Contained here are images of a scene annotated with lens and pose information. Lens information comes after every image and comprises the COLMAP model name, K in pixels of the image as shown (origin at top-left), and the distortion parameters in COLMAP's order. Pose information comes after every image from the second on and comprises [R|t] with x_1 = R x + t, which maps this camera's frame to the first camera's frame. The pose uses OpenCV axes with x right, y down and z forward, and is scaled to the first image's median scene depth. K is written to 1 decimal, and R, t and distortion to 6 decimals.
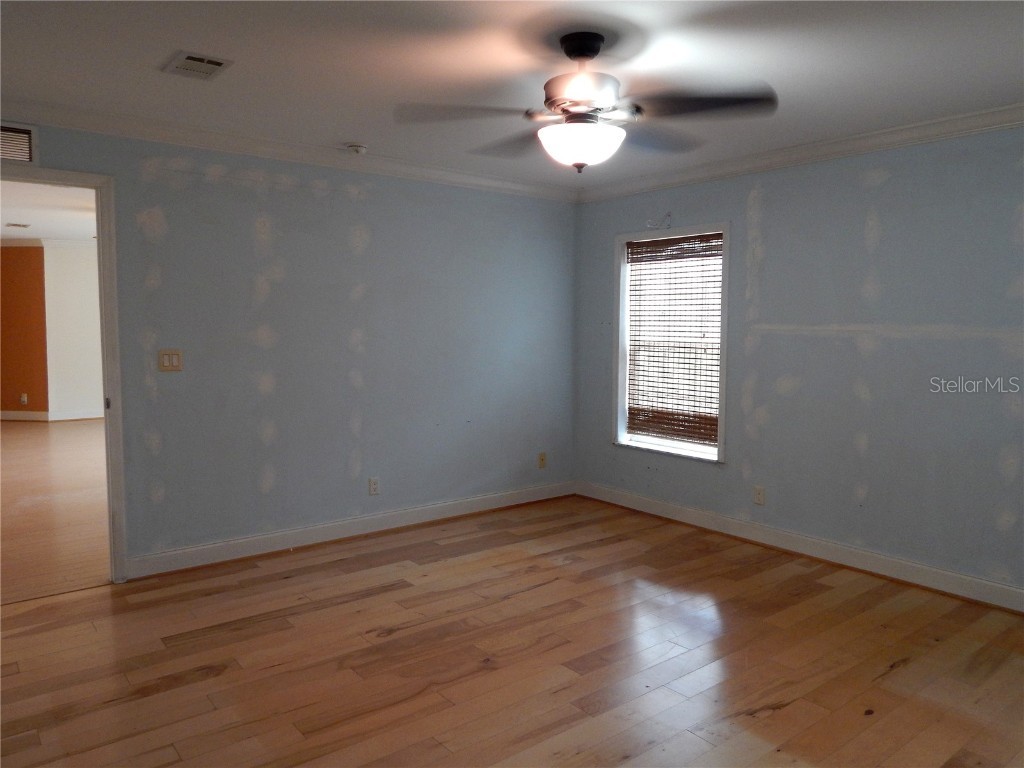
lens RADIAL K [[724.0, 0, 512.2], [0, 724.0, 383.7], [0, 0, 1]] dist [0.000860, -0.004570]
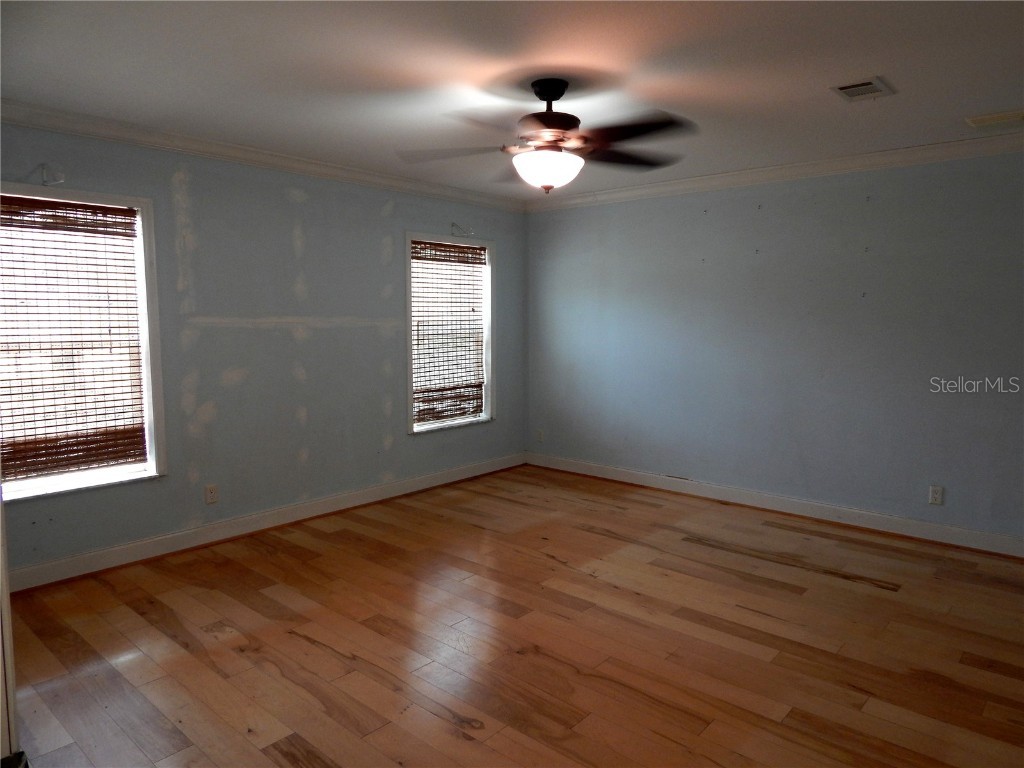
lens RADIAL K [[676.6, 0, 512.8], [0, 676.6, 383.8], [0, 0, 1]] dist [0.003856, -0.000317]
pose [[-0.163240, -0.103194, 0.981175, -0.659069], [0.082520, 0.989602, 0.117810, -0.072019], [-0.983129, 0.100198, -0.153027, 0.800162]]
